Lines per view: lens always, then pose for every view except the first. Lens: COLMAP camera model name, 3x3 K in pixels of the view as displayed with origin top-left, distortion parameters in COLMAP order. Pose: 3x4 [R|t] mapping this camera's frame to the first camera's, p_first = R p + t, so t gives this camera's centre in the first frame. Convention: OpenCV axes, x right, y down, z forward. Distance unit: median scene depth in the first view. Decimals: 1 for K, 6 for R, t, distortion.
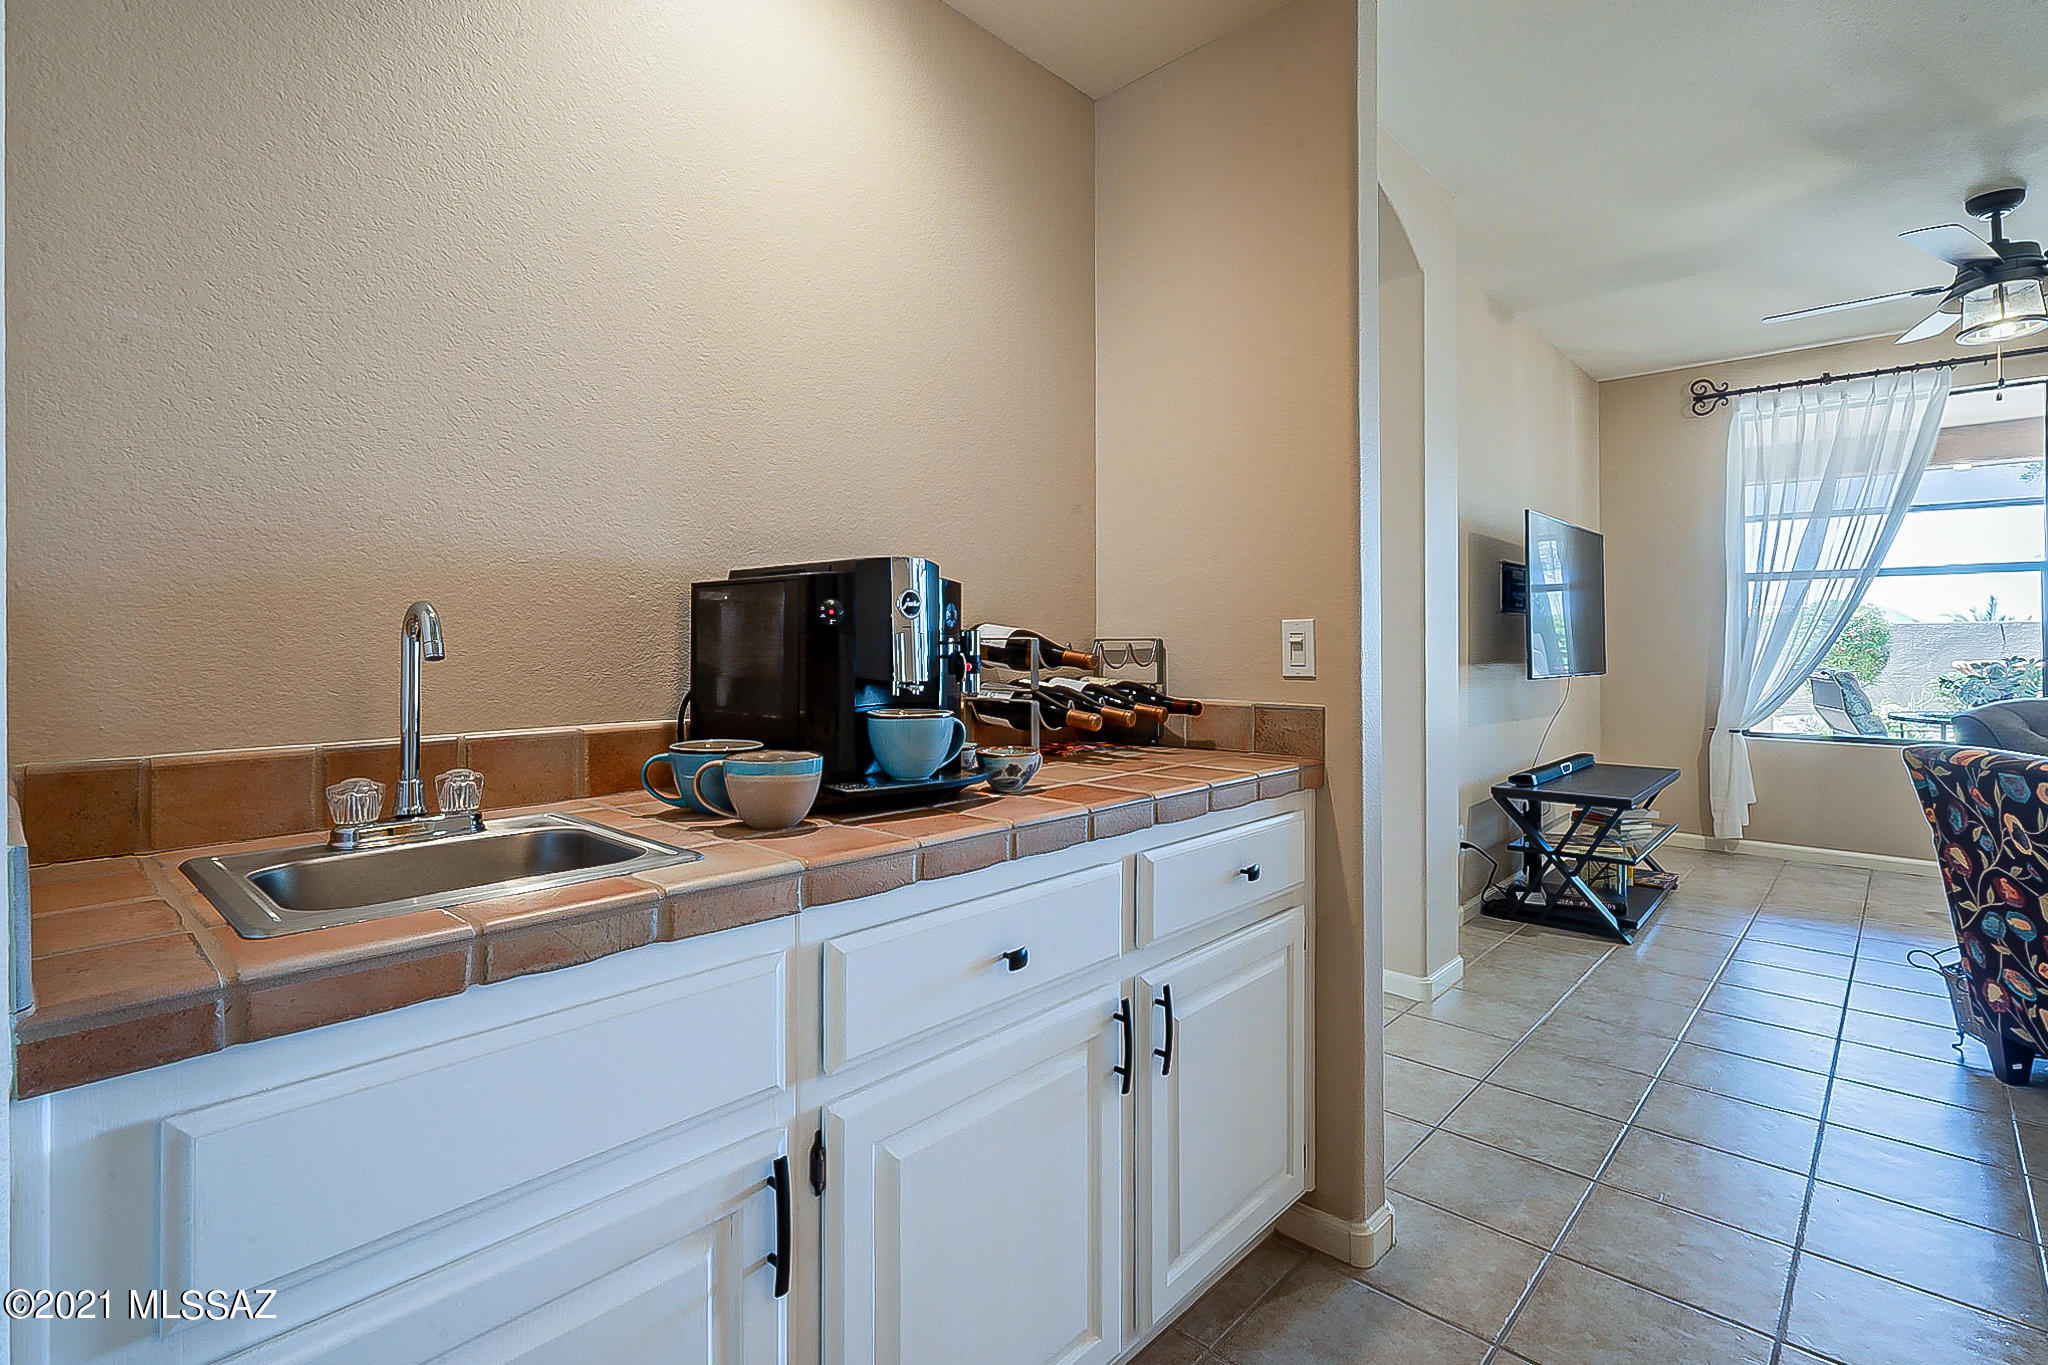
lens RADIAL K [[952.4, 0, 1015.3], [0, 952.4, 651.8], [0, 0, 1]] dist [-0.001141, 0.000170]
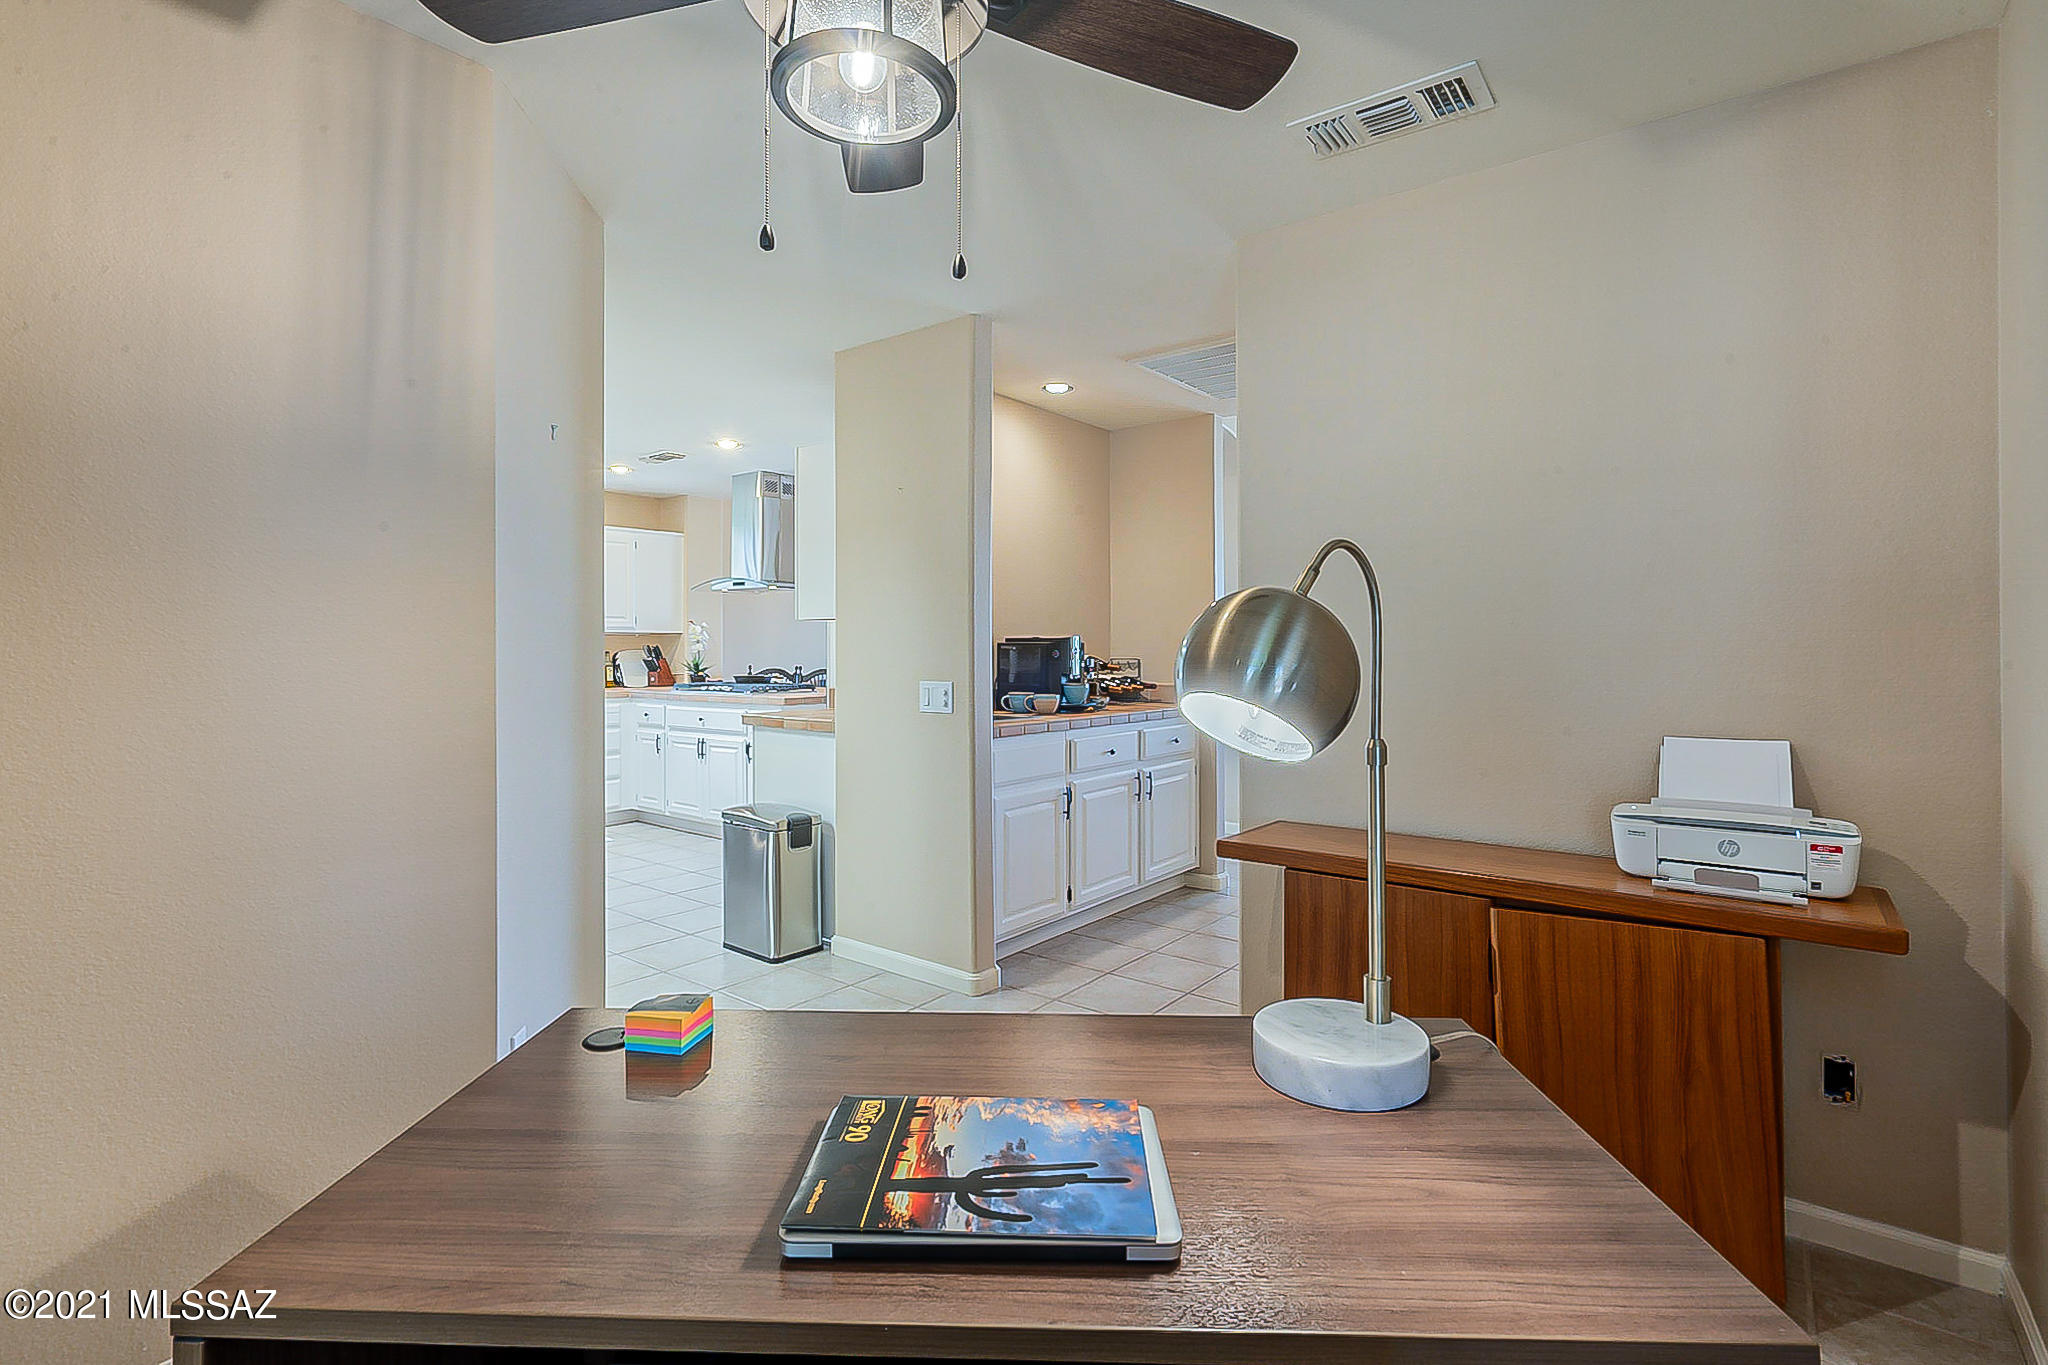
lens RADIAL K [[952.4, 0, 1015.3], [0, 952.4, 651.8], [0, 0, 1]] dist [-0.001141, 0.000170]
pose [[0.996308, 0.000702, 0.085847, -1.278302], [-0.000243, 0.999986, -0.005366, -0.063266], [-0.085850, 0.005325, 0.996294, -4.829625]]
